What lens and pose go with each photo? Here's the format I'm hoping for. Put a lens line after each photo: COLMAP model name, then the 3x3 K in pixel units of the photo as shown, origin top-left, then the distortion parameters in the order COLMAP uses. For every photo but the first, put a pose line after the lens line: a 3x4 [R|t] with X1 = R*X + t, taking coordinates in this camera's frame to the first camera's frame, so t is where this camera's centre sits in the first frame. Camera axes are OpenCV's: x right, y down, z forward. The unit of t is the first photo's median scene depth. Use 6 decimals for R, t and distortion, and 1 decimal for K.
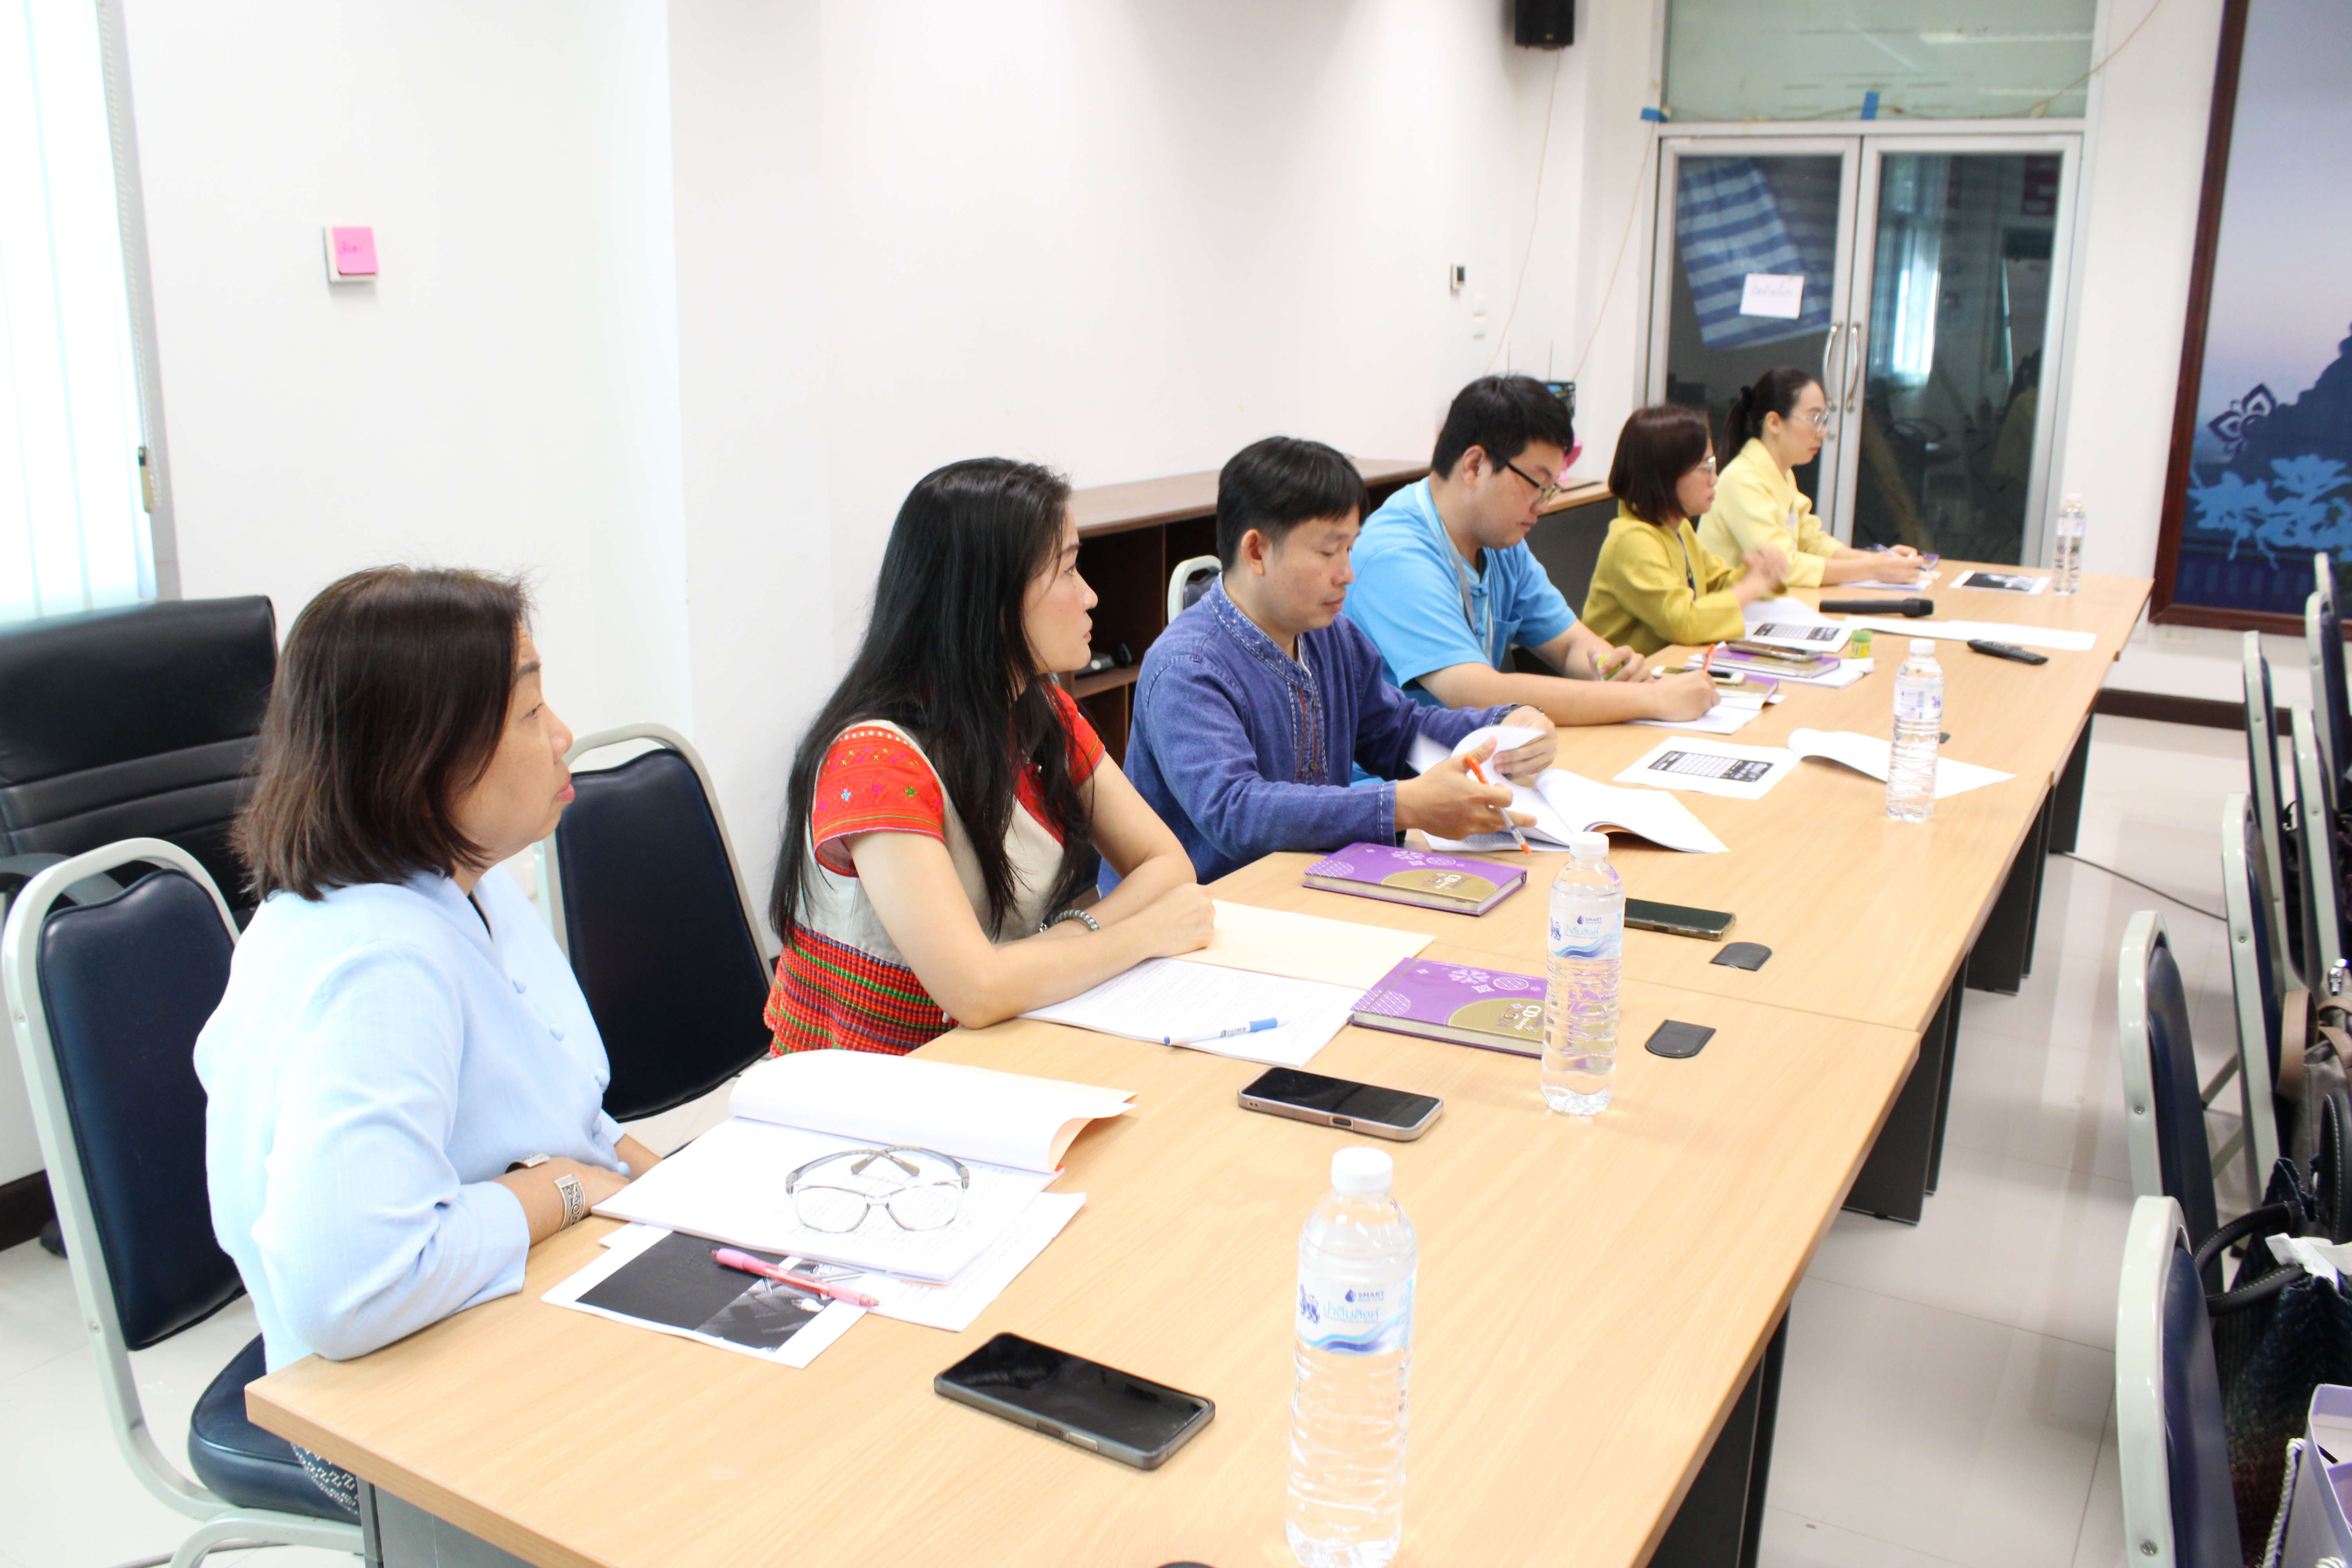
lens RADIAL K [[1972.5, 0, 1185.5], [0, 1972.5, 763.9], [0, 0, 1]] dist [-0.131785, 0.099323]
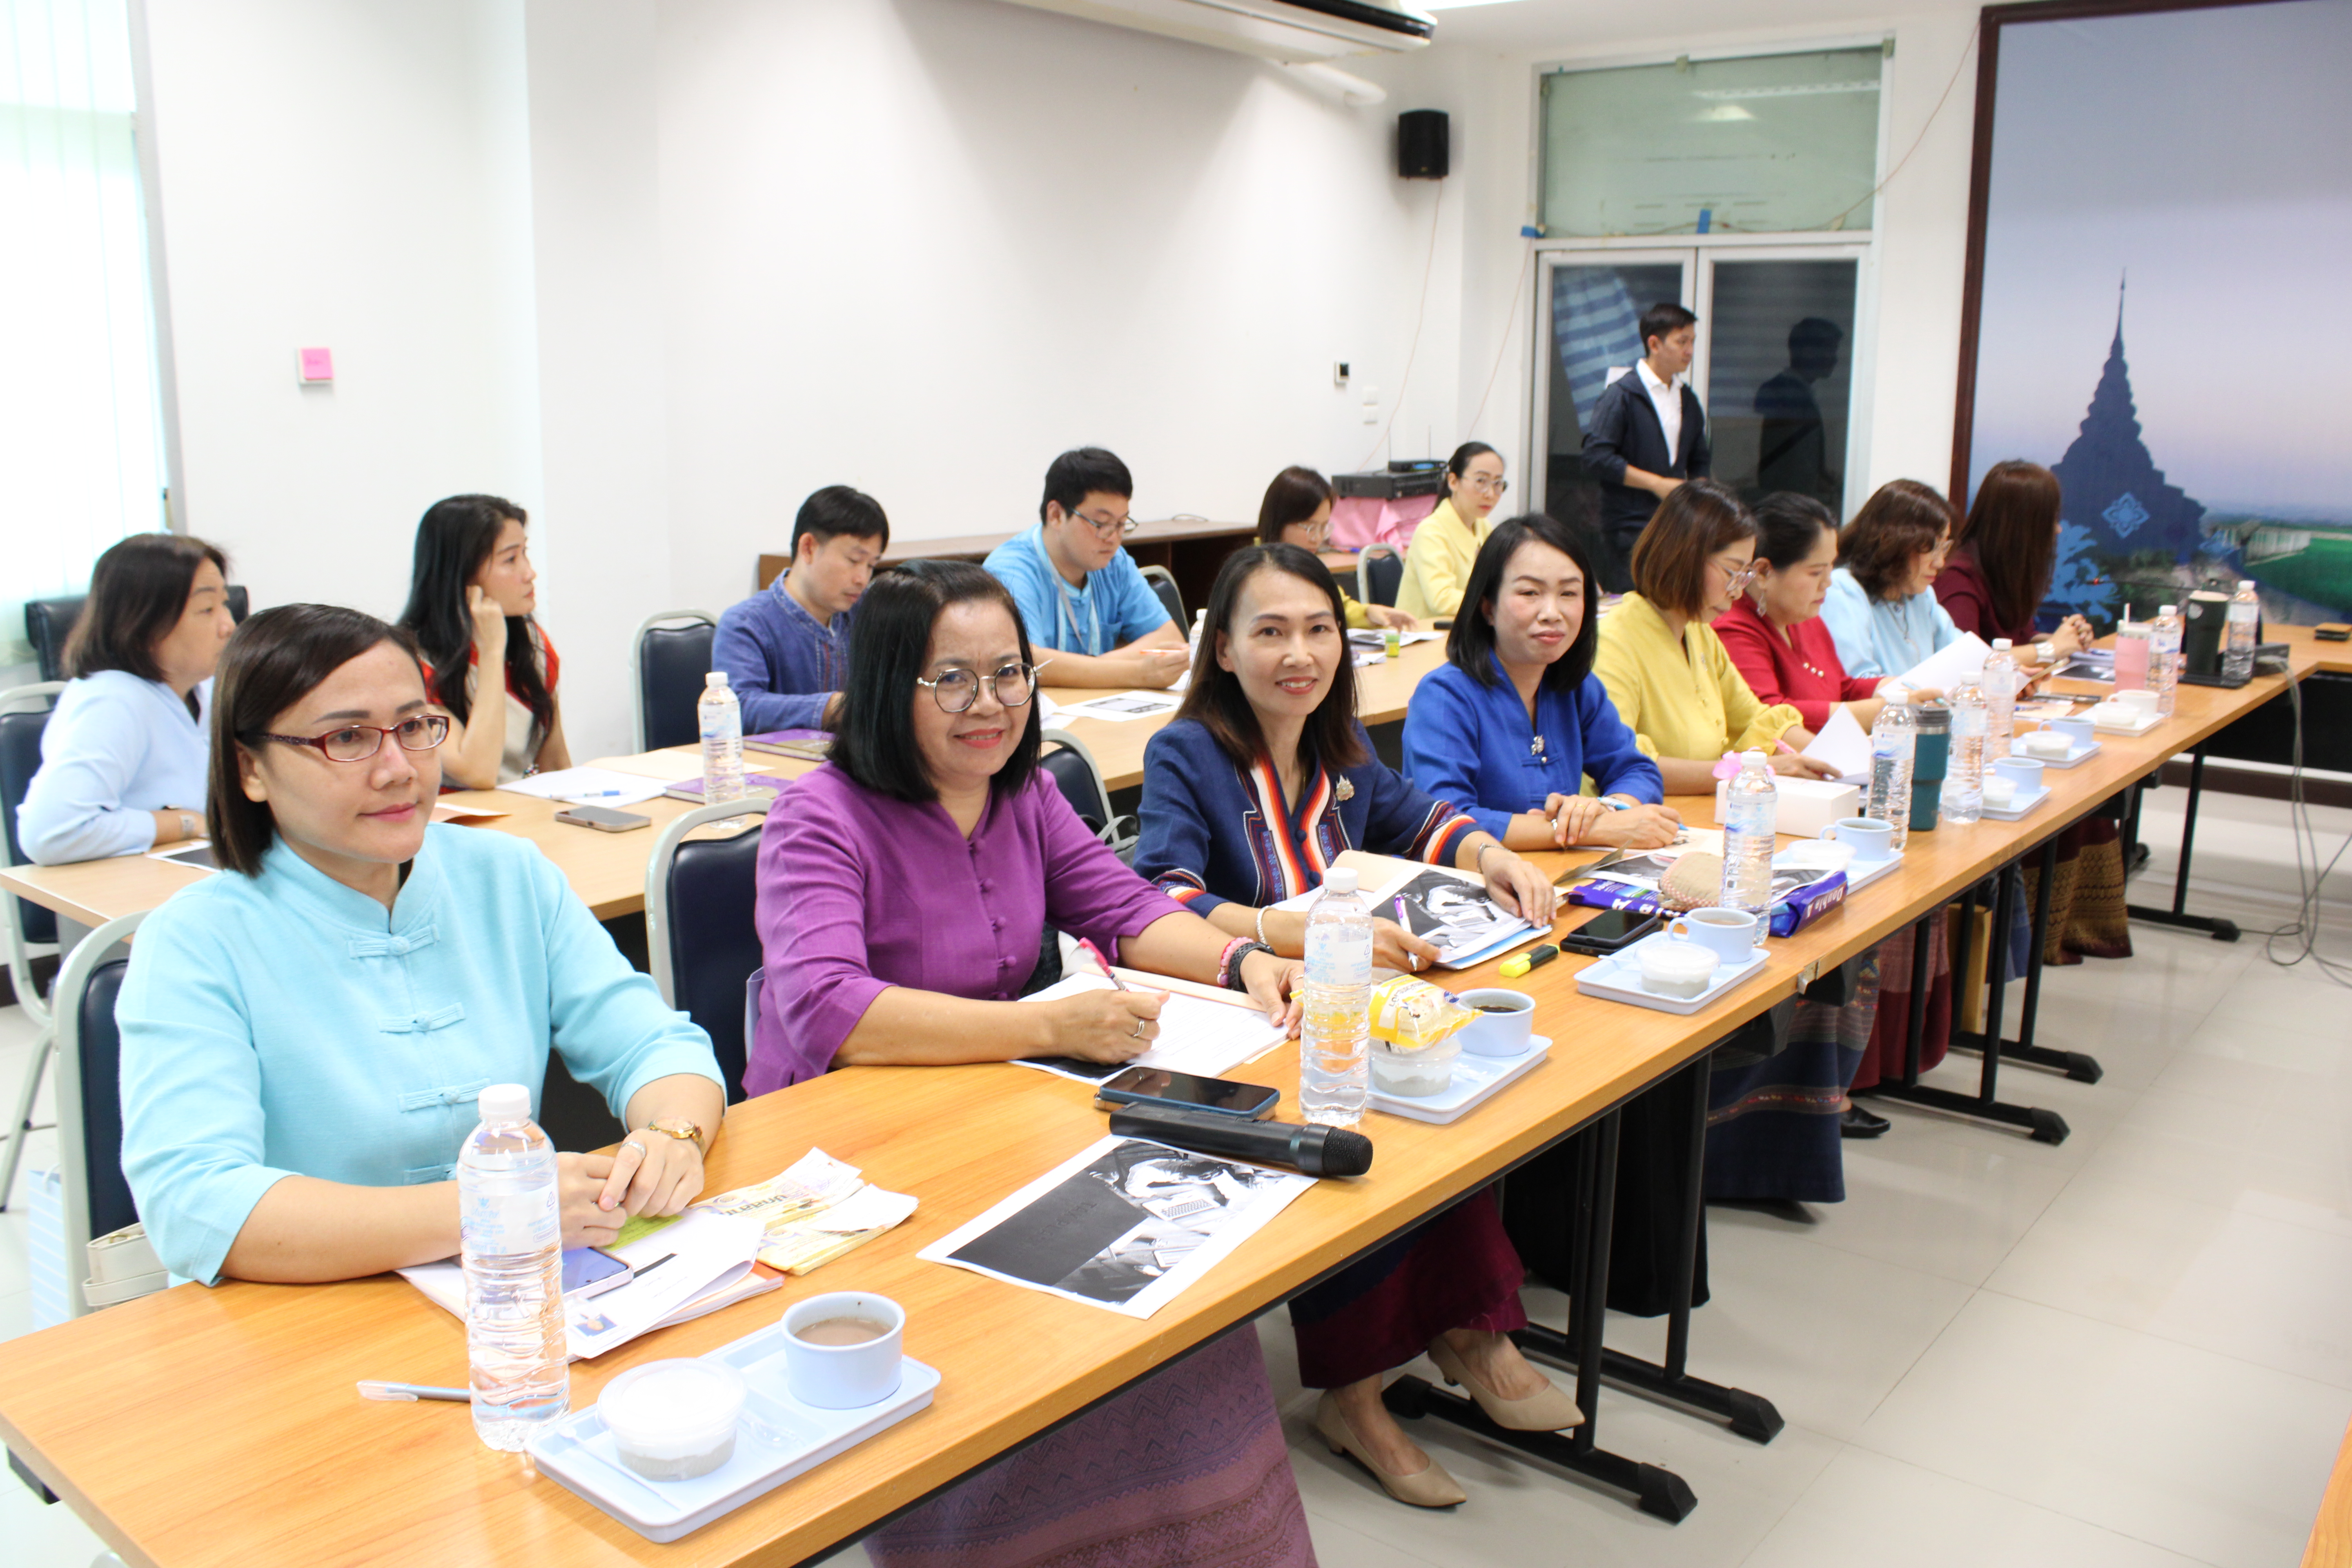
lens RADIAL K [[1972.5, 0, 1158.3], [0, 1972.5, 782.3], [0, 0, 1]] dist [-0.131785, 0.099323]
pose [[0.987595, 0.026600, -0.154753, 0.219503], [-0.032449, 0.998846, -0.035398, 0.046223], [0.153633, 0.039981, 0.987319, -0.186195]]
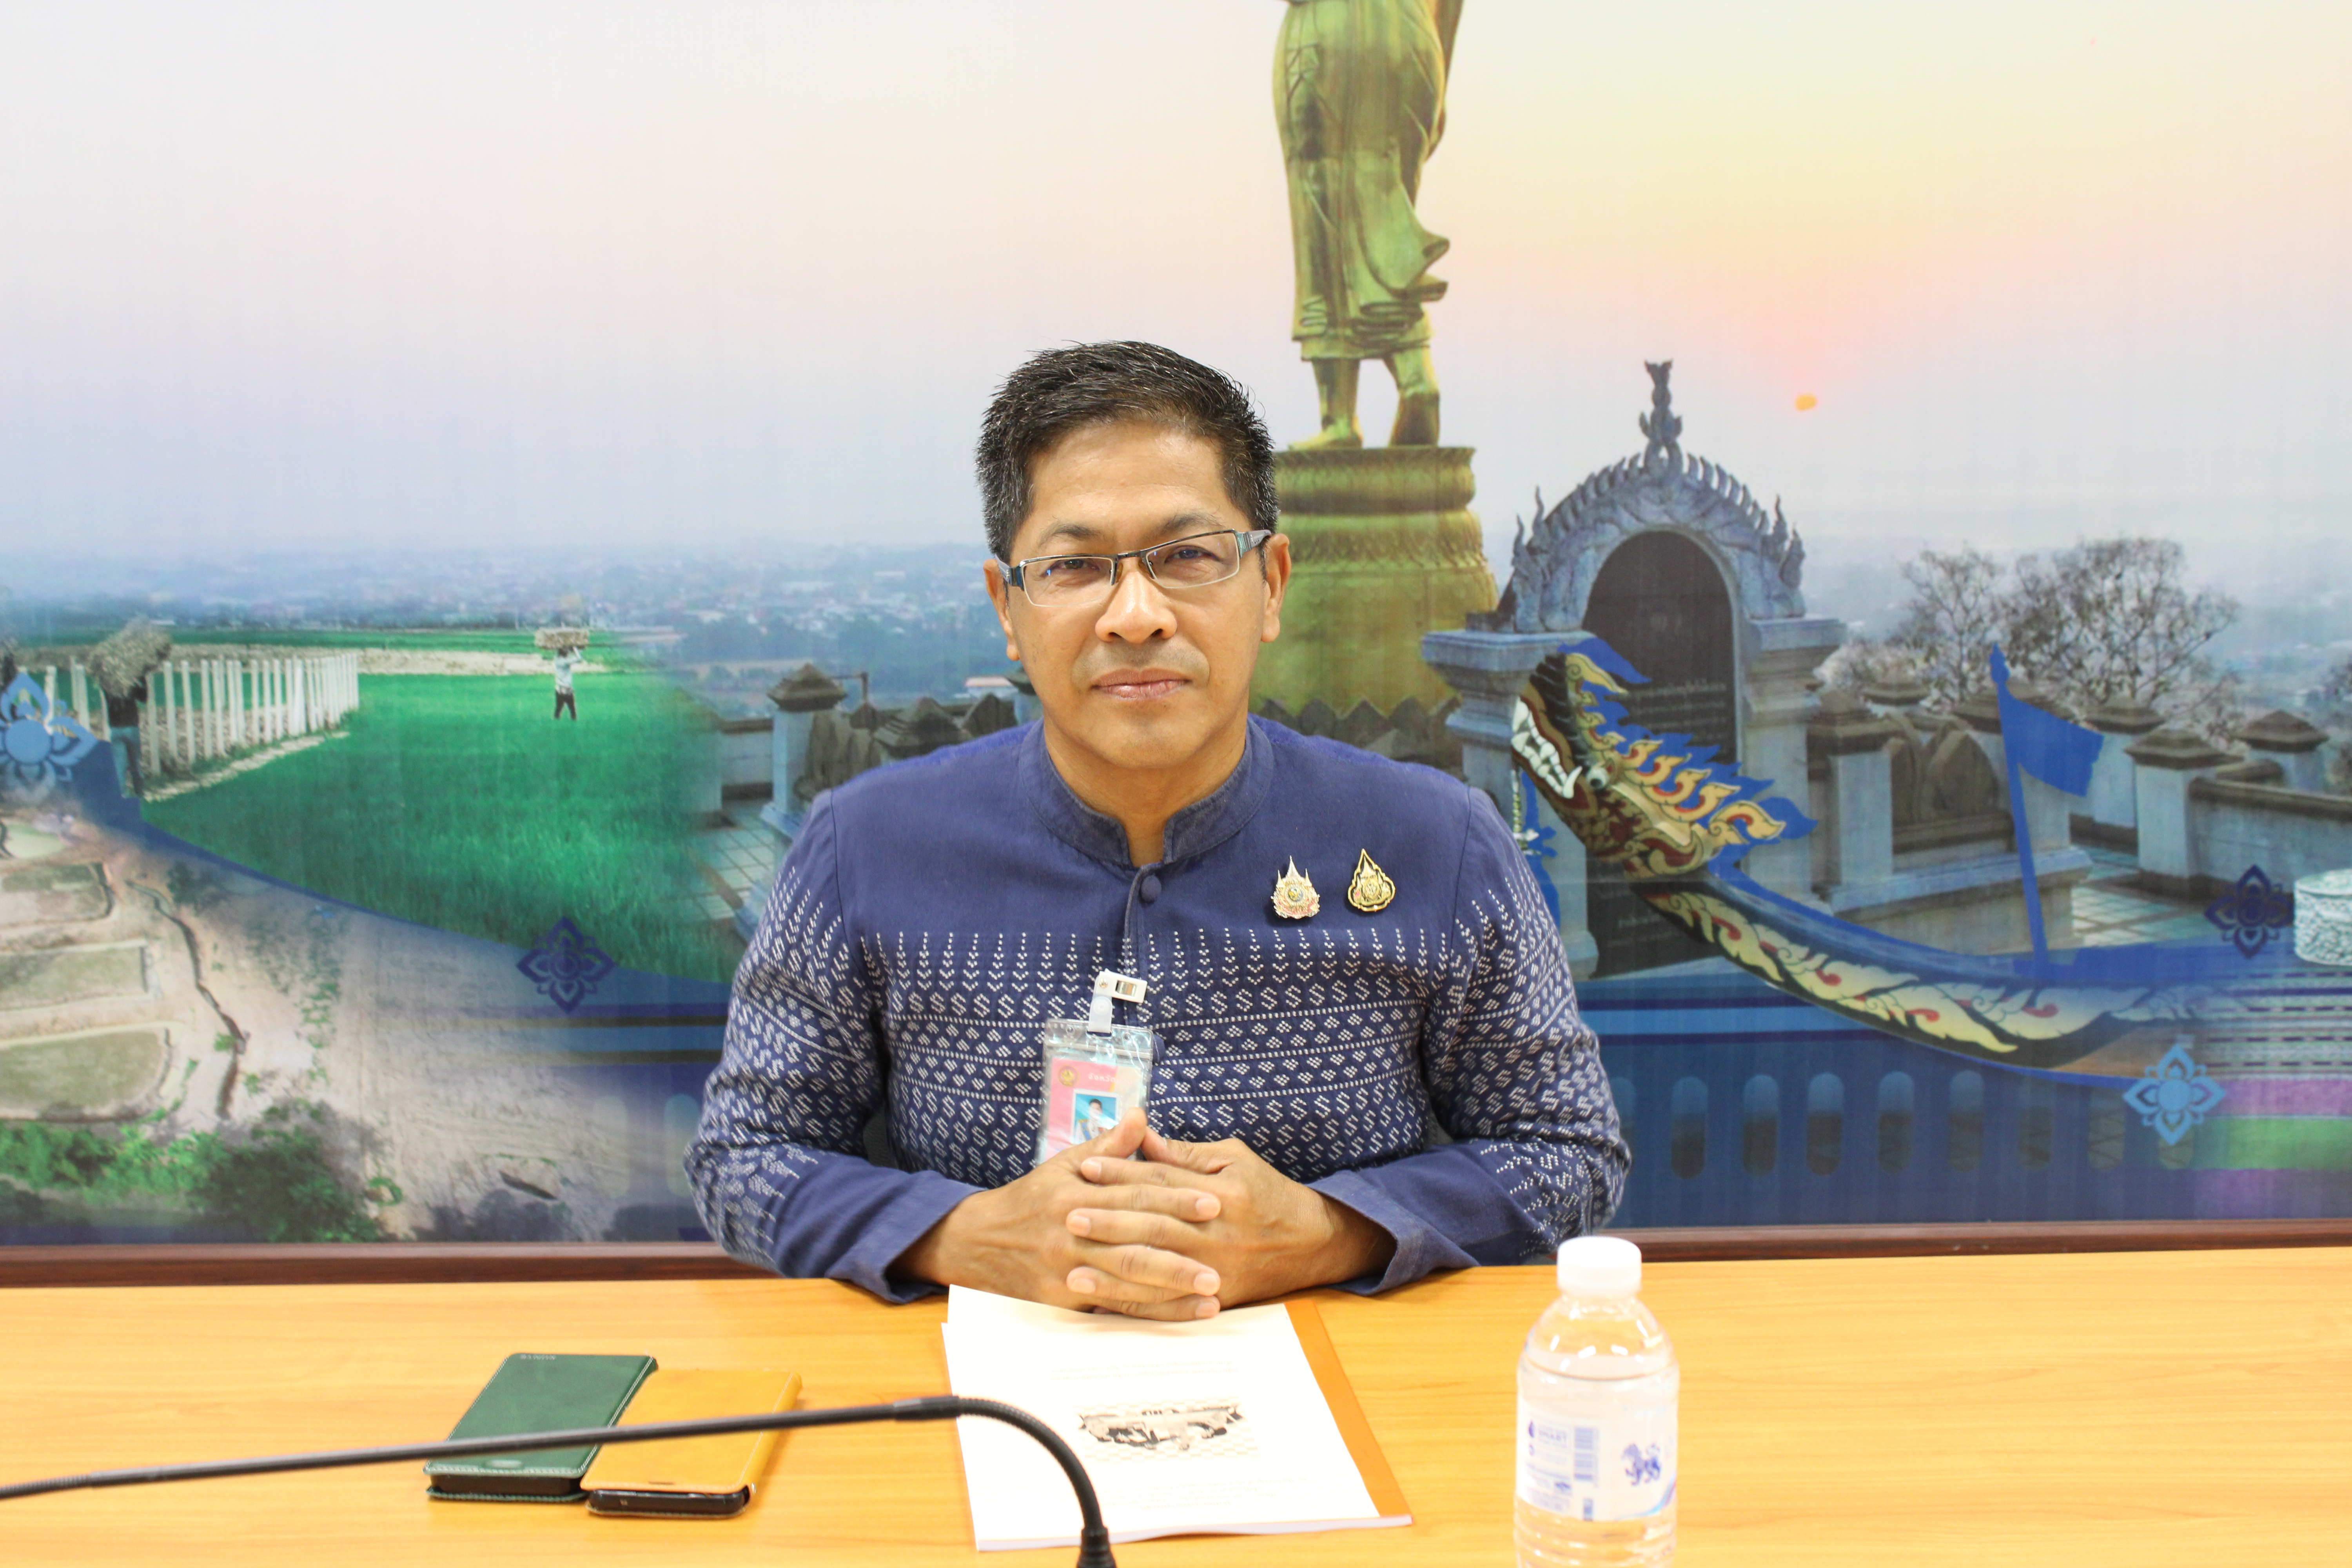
lens RADIAL K [[3641.4, 0, 1193.5], [0, 3641.4, 787.5], [0, 0, 1]] dist [-0.068864, 0.000000]
pose [[0.837869, -0.108274, 0.535025, 0.480824], [0.152176, 0.987605, -0.038451, -0.081307], [-0.524230, 0.113635, 0.843961, 0.398467]]
